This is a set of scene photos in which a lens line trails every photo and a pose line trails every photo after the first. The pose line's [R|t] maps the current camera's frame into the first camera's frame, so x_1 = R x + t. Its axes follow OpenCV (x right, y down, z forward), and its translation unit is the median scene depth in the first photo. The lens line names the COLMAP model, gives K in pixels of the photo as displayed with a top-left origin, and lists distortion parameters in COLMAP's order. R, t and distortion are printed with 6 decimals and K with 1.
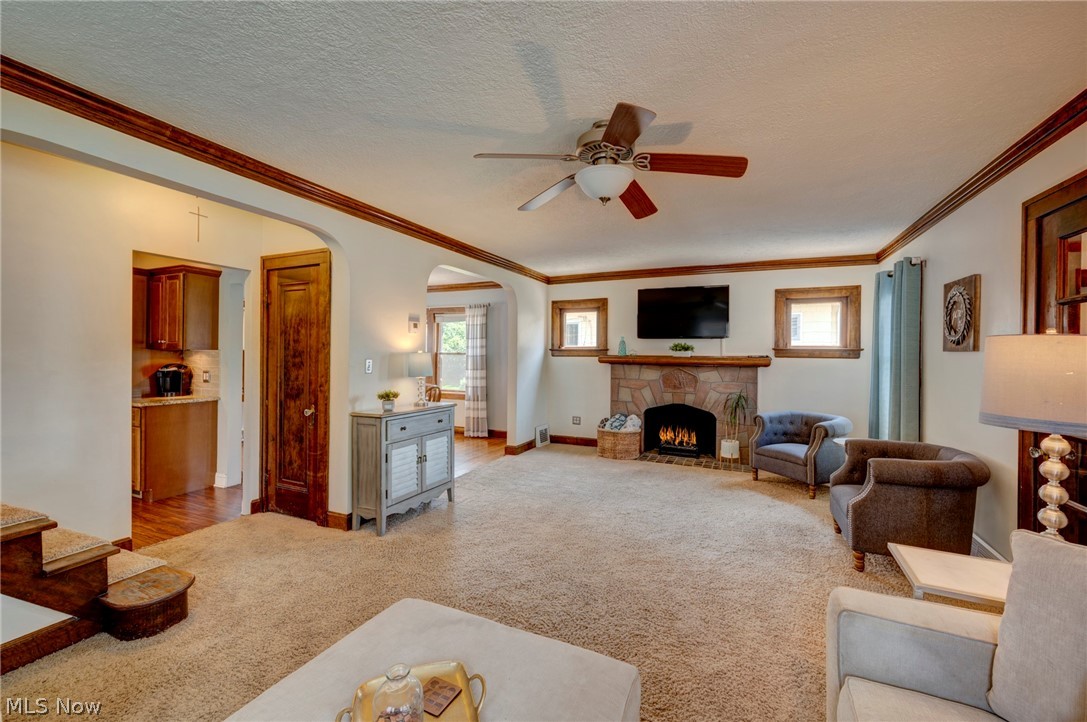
lens RADIAL K [[431.7, 0, 548.3], [0, 431.7, 357.4], [0, 0, 1]] dist [0.000606, 0.000106]
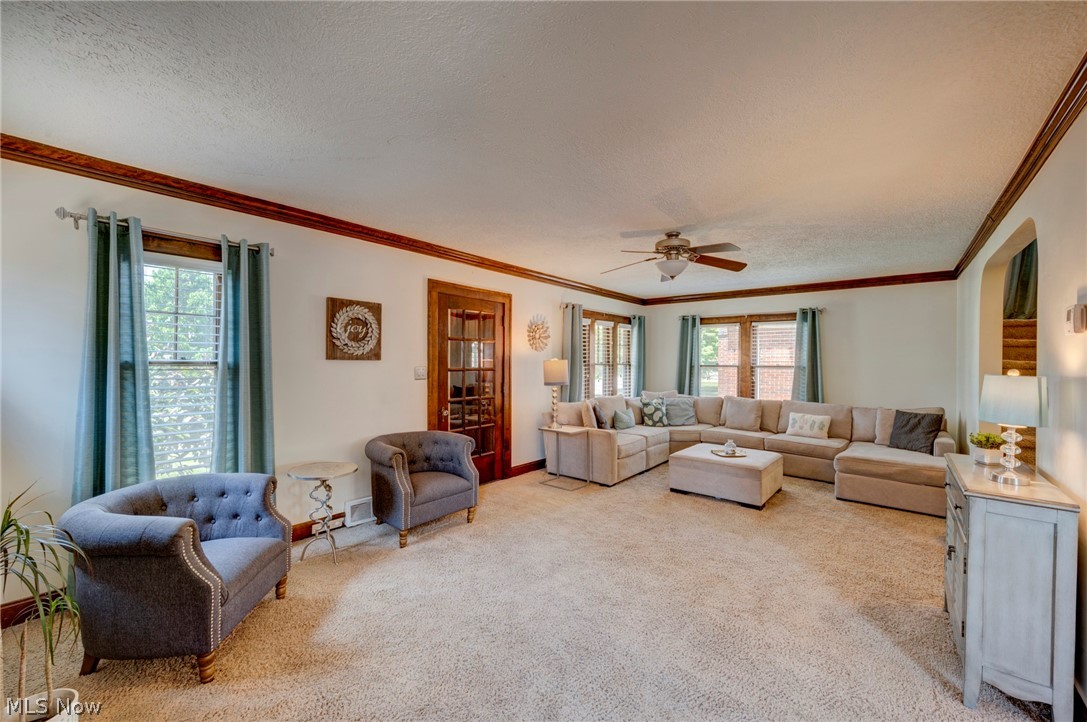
lens RADIAL K [[428.8, 0, 542.7], [0, 428.8, 364.8], [0, 0, 1]] dist [0.000345, 0.000015]
pose [[-0.964243, -0.018857, 0.264349, 0.068927], [-0.014939, 0.999747, 0.016824, -0.015195], [-0.264600, 0.012273, -0.964280, 1.096015]]
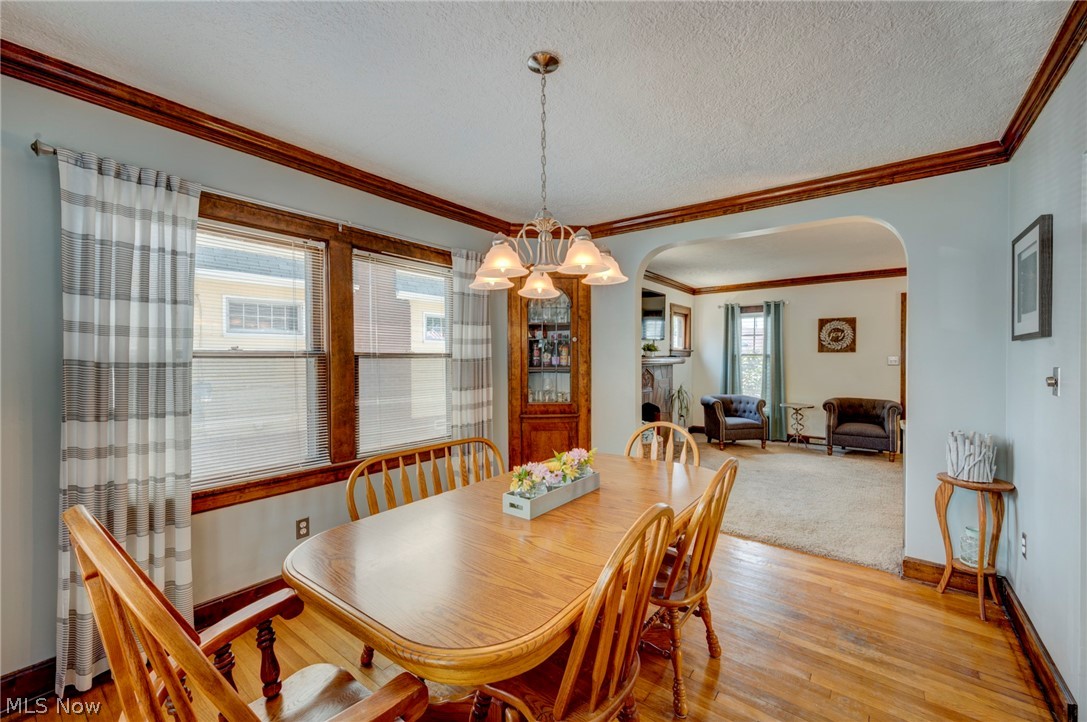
lens RADIAL K [[446.3, 0, 558.8], [0, 446.3, 359.7], [0, 0, 1]] dist [-0.000191, 0.000069]
pose [[0.214376, -0.016147, 0.976618, -0.789065], [0.010947, 0.999840, 0.014128, -0.012293], [-0.976690, 0.007662, 0.214518, 1.005001]]
